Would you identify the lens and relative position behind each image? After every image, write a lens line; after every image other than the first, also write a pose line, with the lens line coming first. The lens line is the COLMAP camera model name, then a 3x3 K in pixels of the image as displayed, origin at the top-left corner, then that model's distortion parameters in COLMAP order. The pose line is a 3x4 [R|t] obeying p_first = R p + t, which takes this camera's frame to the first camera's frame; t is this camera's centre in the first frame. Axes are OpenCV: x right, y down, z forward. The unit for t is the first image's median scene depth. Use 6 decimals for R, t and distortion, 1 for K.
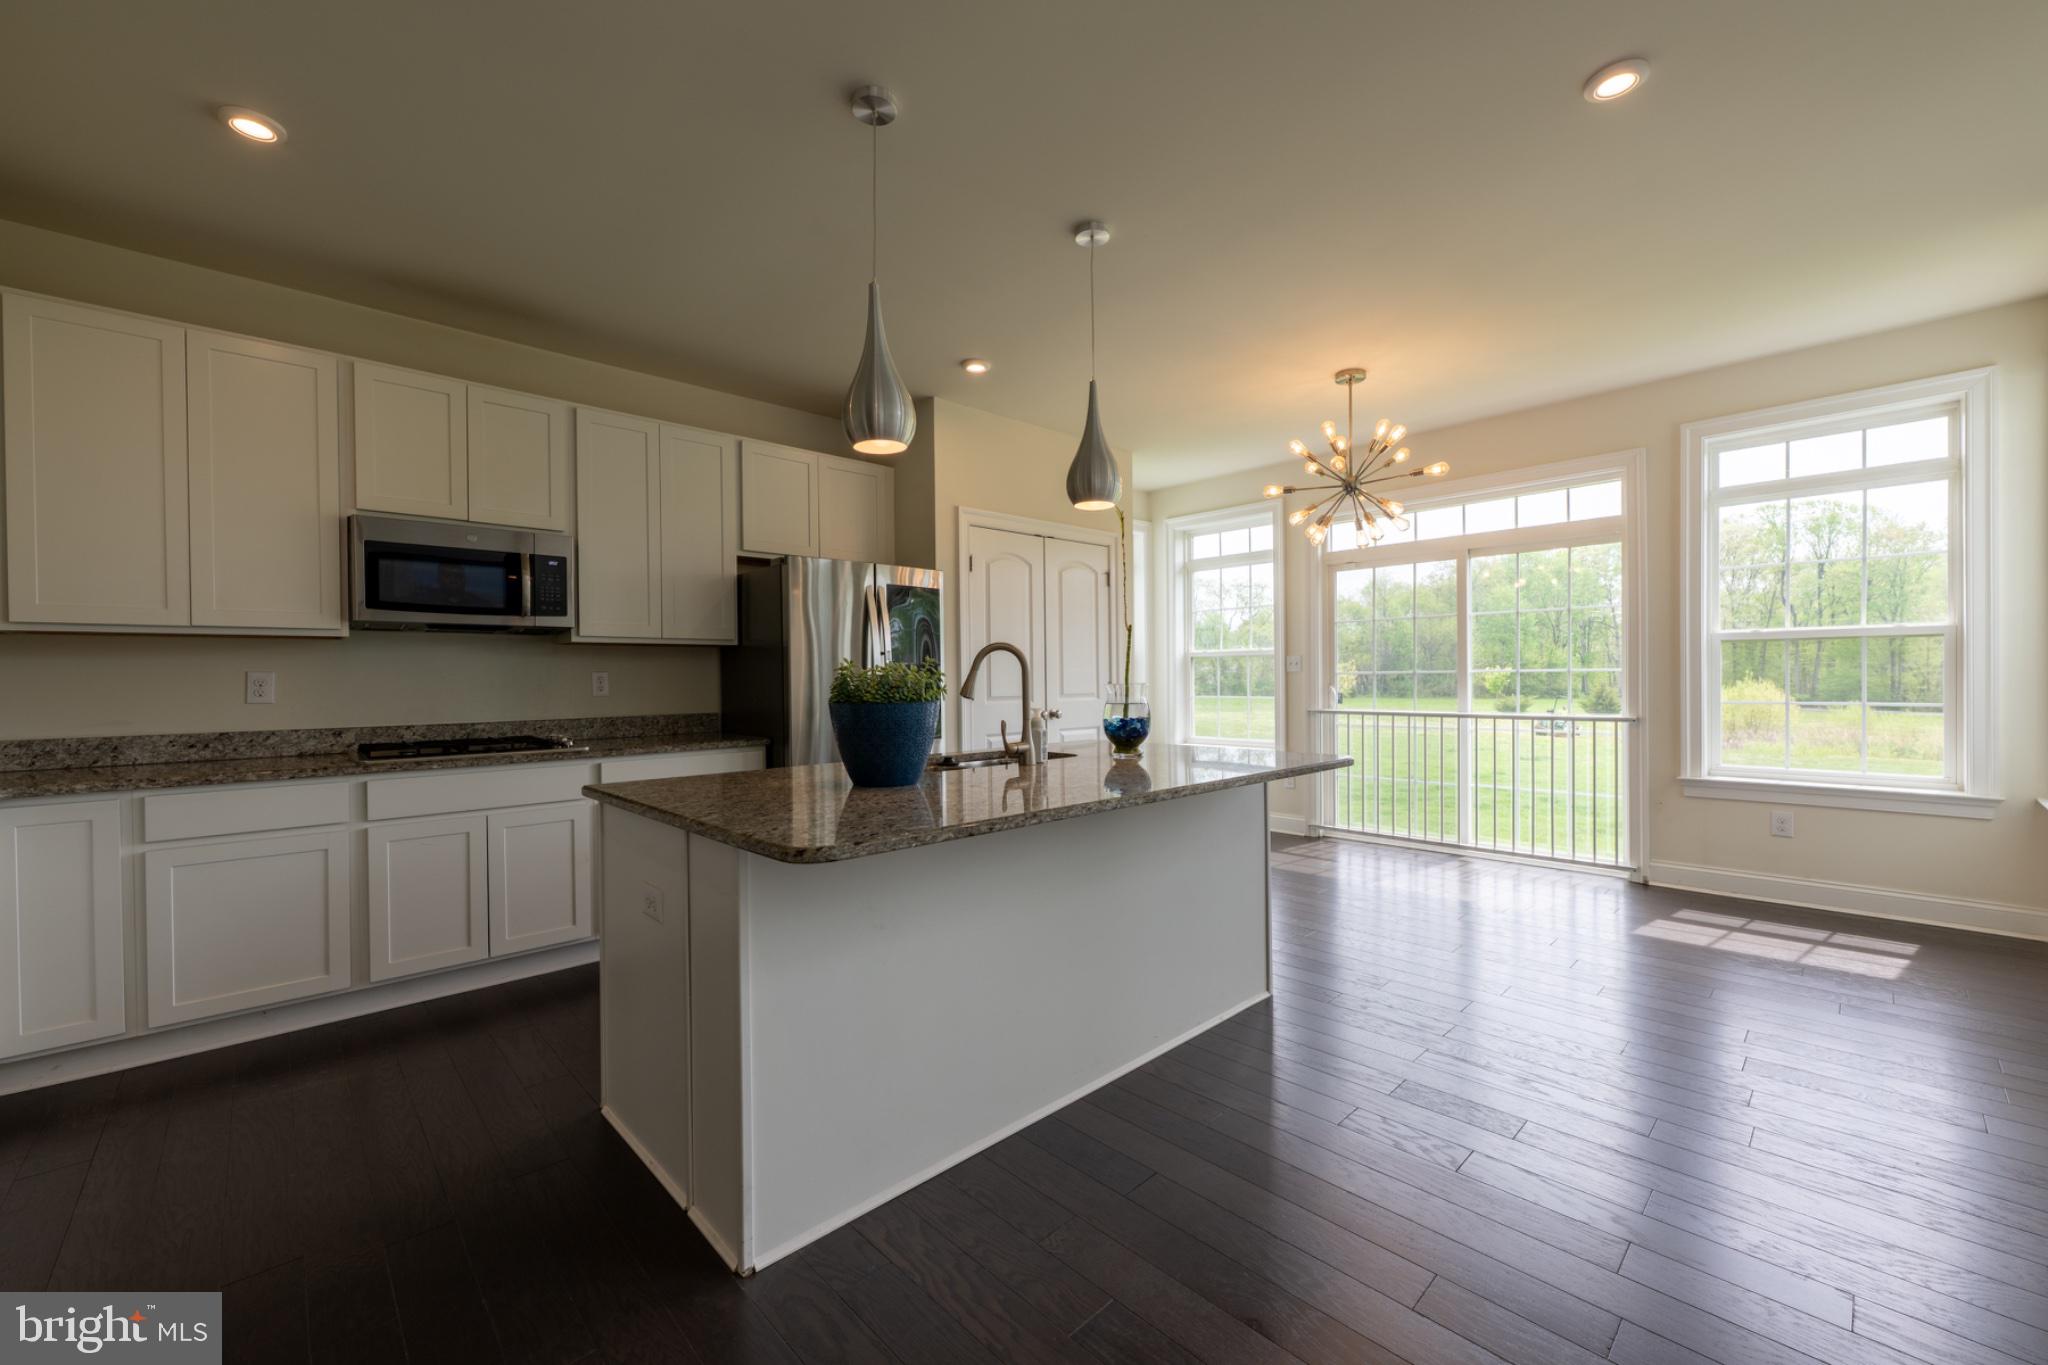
lens RADIAL K [[808.9, 0, 1014.9], [0, 808.9, 685.6], [0, 0, 1]] dist [-0.002137, 0.000878]
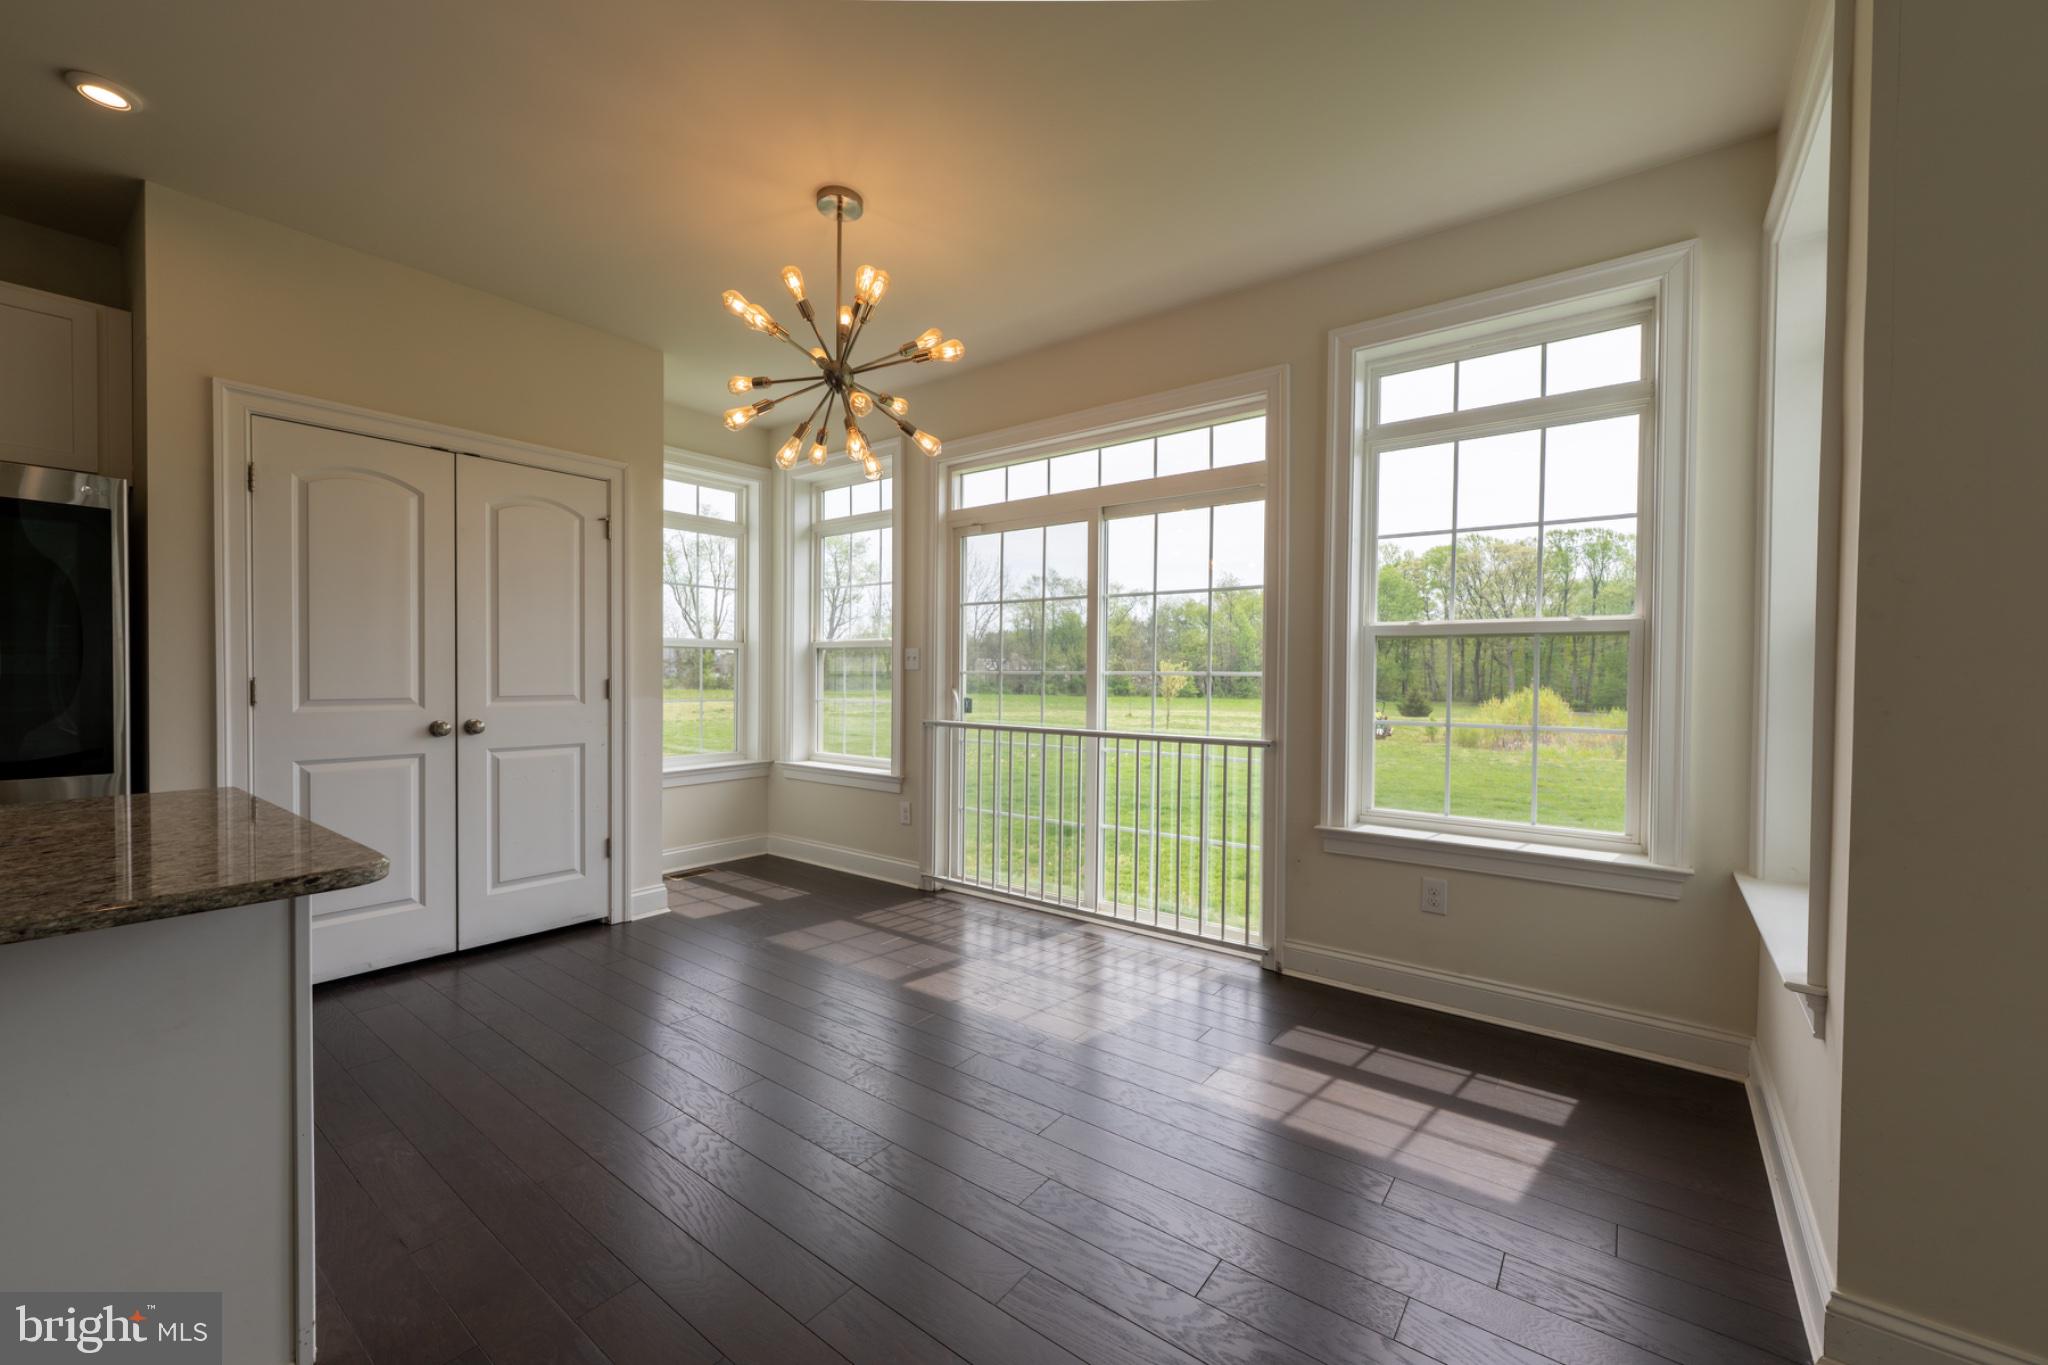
lens RADIAL K [[808.9, 0, 1017.4], [0, 808.9, 687.4], [0, 0, 1]] dist [-0.002137, 0.000878]
pose [[0.986634, 0.015484, 0.162212, 0.484119], [-0.016684, 0.999843, 0.006041, -0.010196], [-0.162093, -0.008667, 0.986737, 0.371122]]
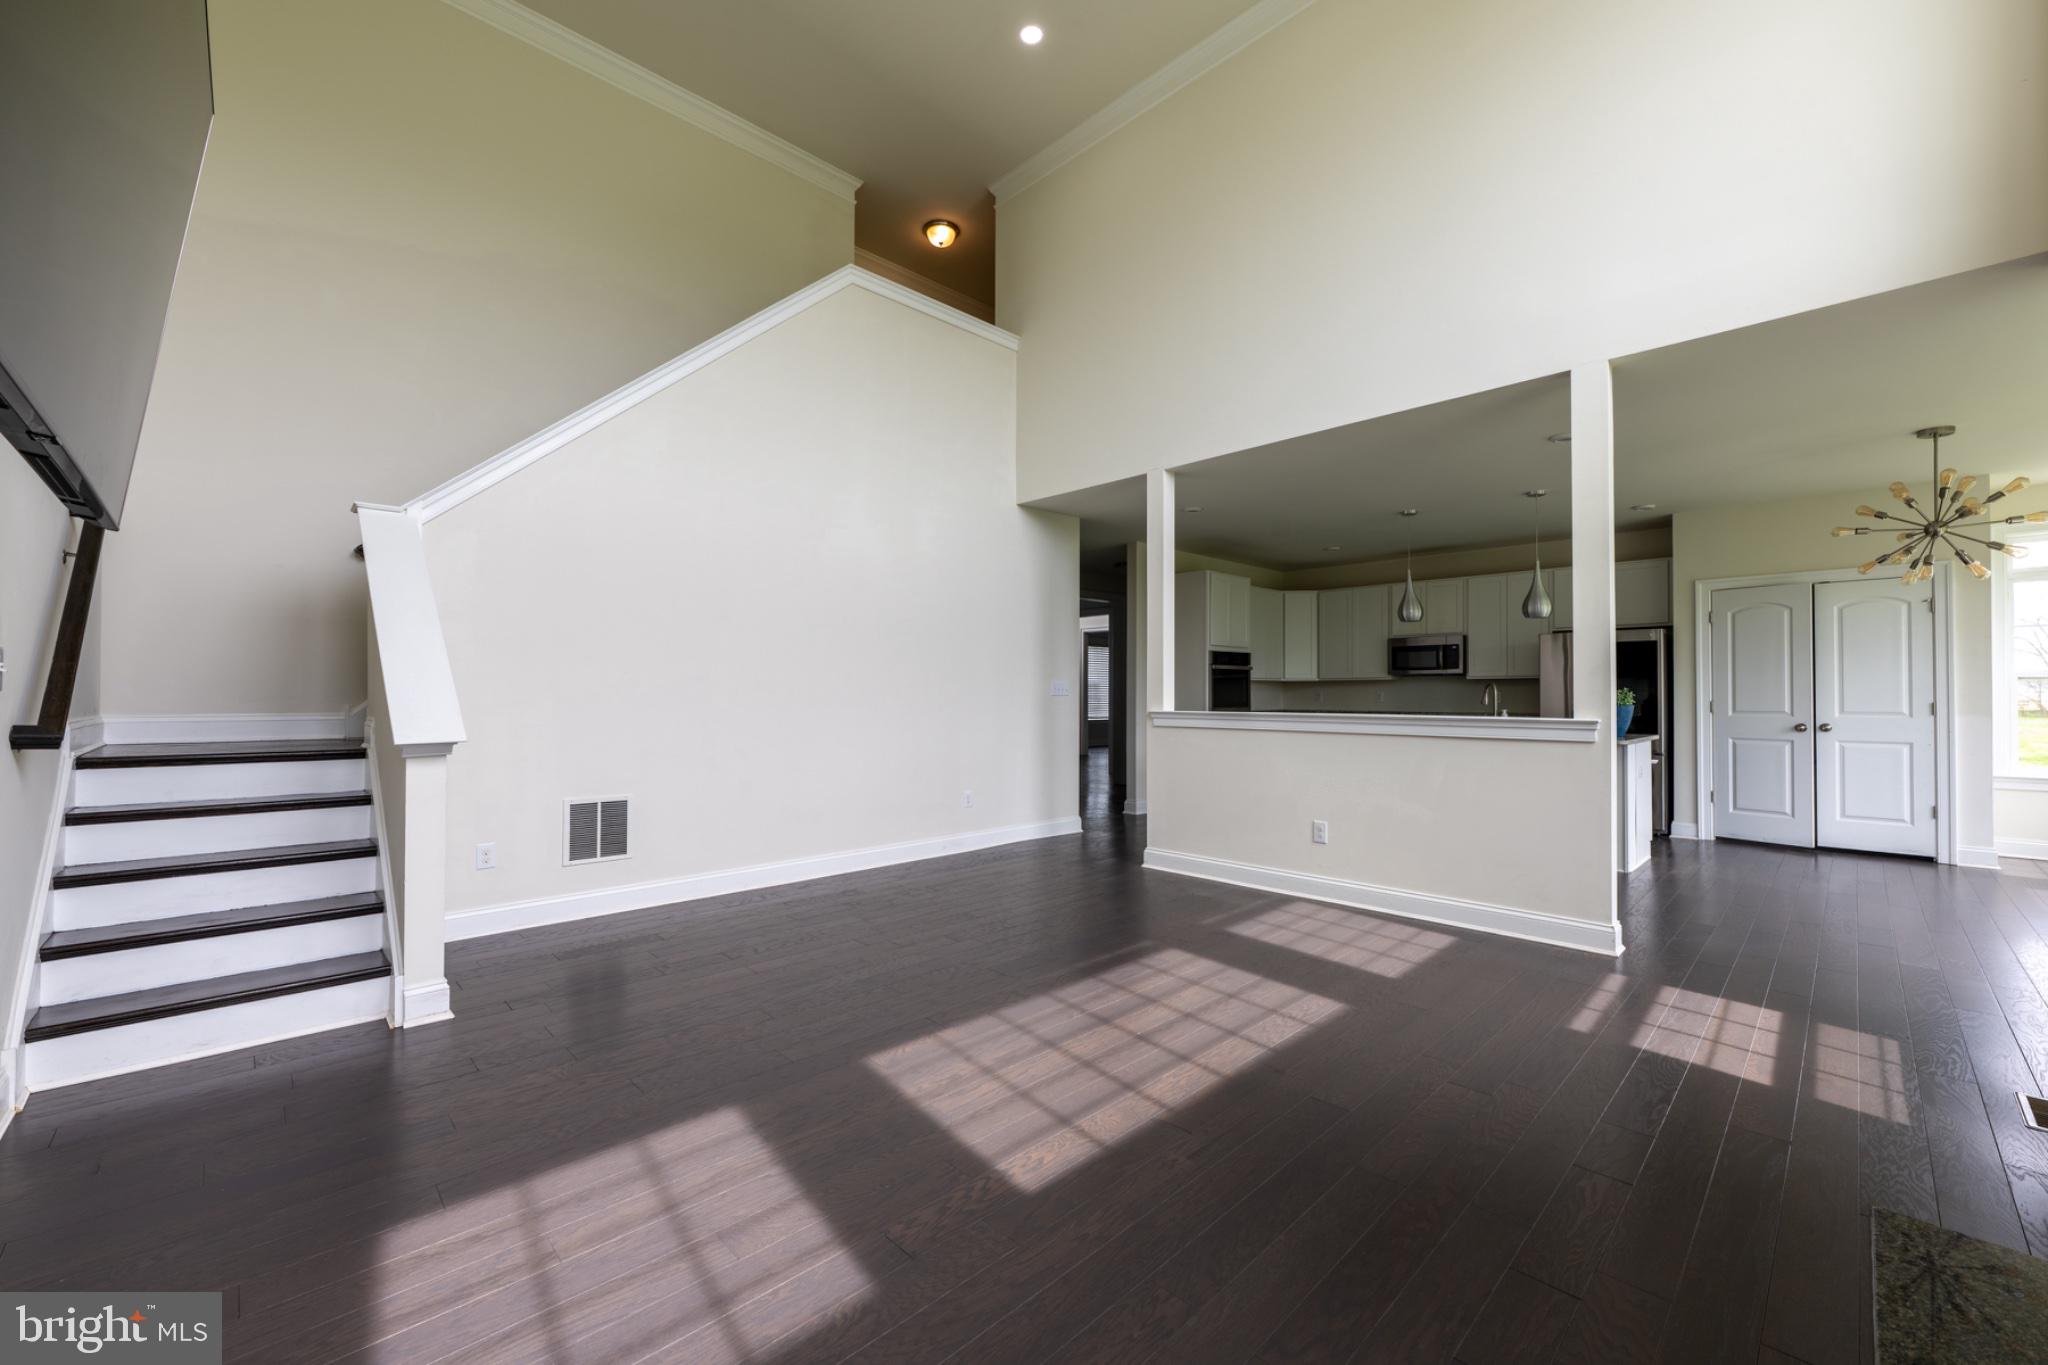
lens RADIAL K [[808.9, 0, 1012.9], [0, 808.9, 684.3], [0, 0, 1]] dist [-0.002137, 0.000878]
pose [[0.012483, -0.004357, -0.999913, 1.613185], [-0.011624, 0.999922, -0.004502, -0.013181], [0.999855, 0.011679, 0.012431, -0.307162]]
